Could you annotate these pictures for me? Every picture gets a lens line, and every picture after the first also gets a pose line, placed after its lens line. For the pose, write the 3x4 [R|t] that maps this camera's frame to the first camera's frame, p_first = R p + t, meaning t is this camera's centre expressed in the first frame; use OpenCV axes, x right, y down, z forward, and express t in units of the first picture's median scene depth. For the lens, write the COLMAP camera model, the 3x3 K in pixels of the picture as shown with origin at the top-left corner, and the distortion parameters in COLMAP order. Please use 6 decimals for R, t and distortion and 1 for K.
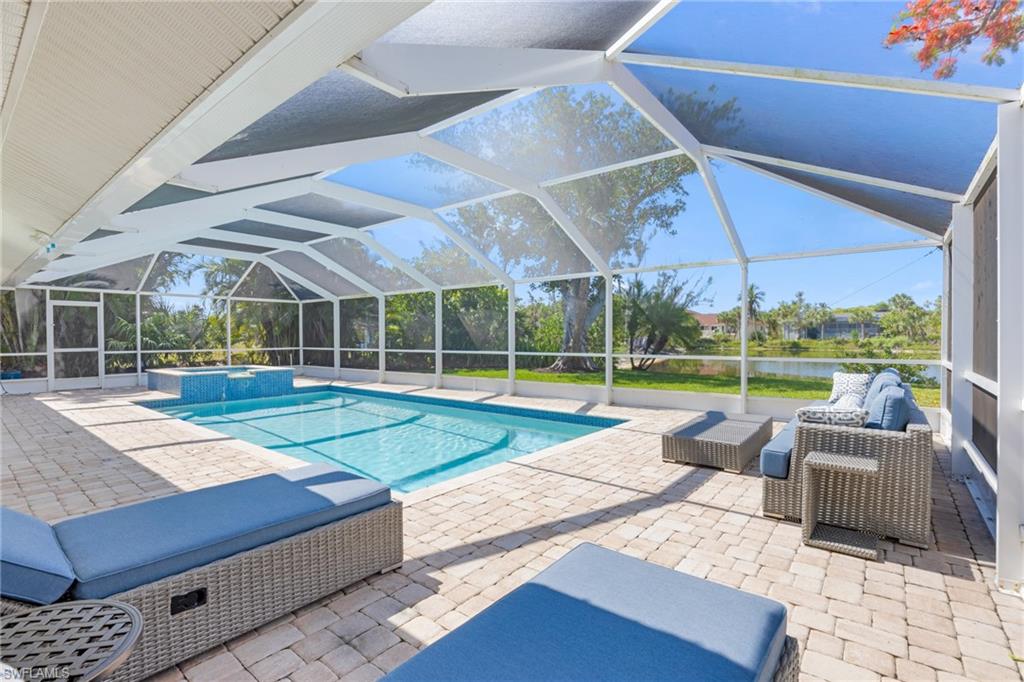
lens RADIAL K [[471.4, 0, 525.2], [0, 471.4, 342.1], [0, 0, 1]] dist [-0.027725, -0.000021]
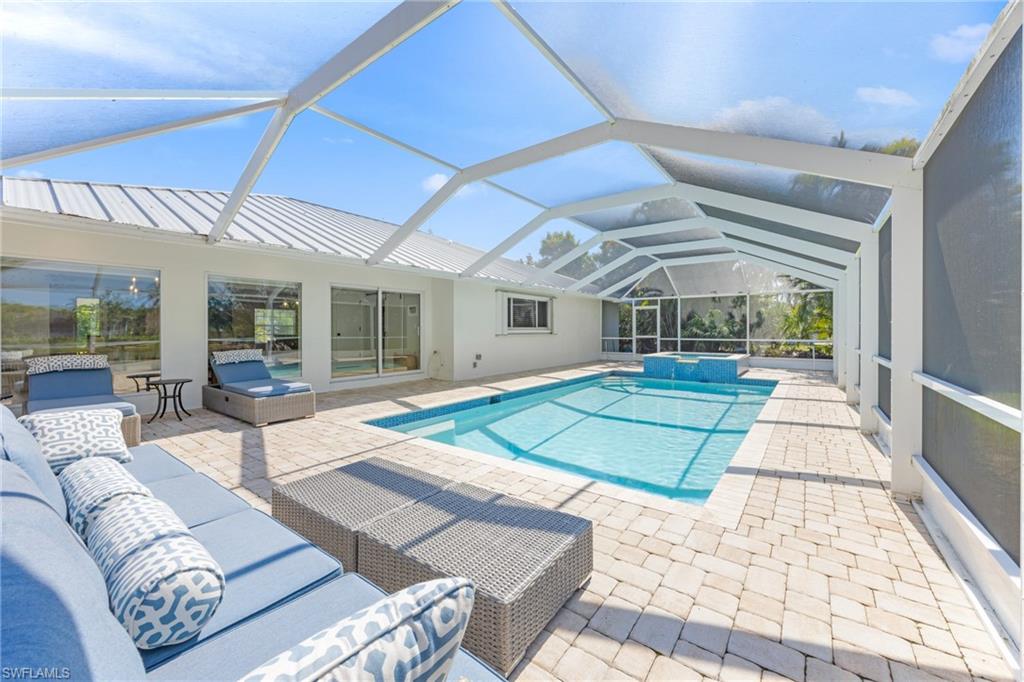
lens RADIAL K [[397.2, 0, 509.2], [0, 397.2, 331.5], [0, 0, 1]] dist [0.001000, 0.000086]
pose [[0.017258, 0.008016, -0.999819, 0.456788], [-0.009817, 0.999921, 0.007847, -0.007987], [0.999803, 0.009680, 0.017335, 0.584557]]
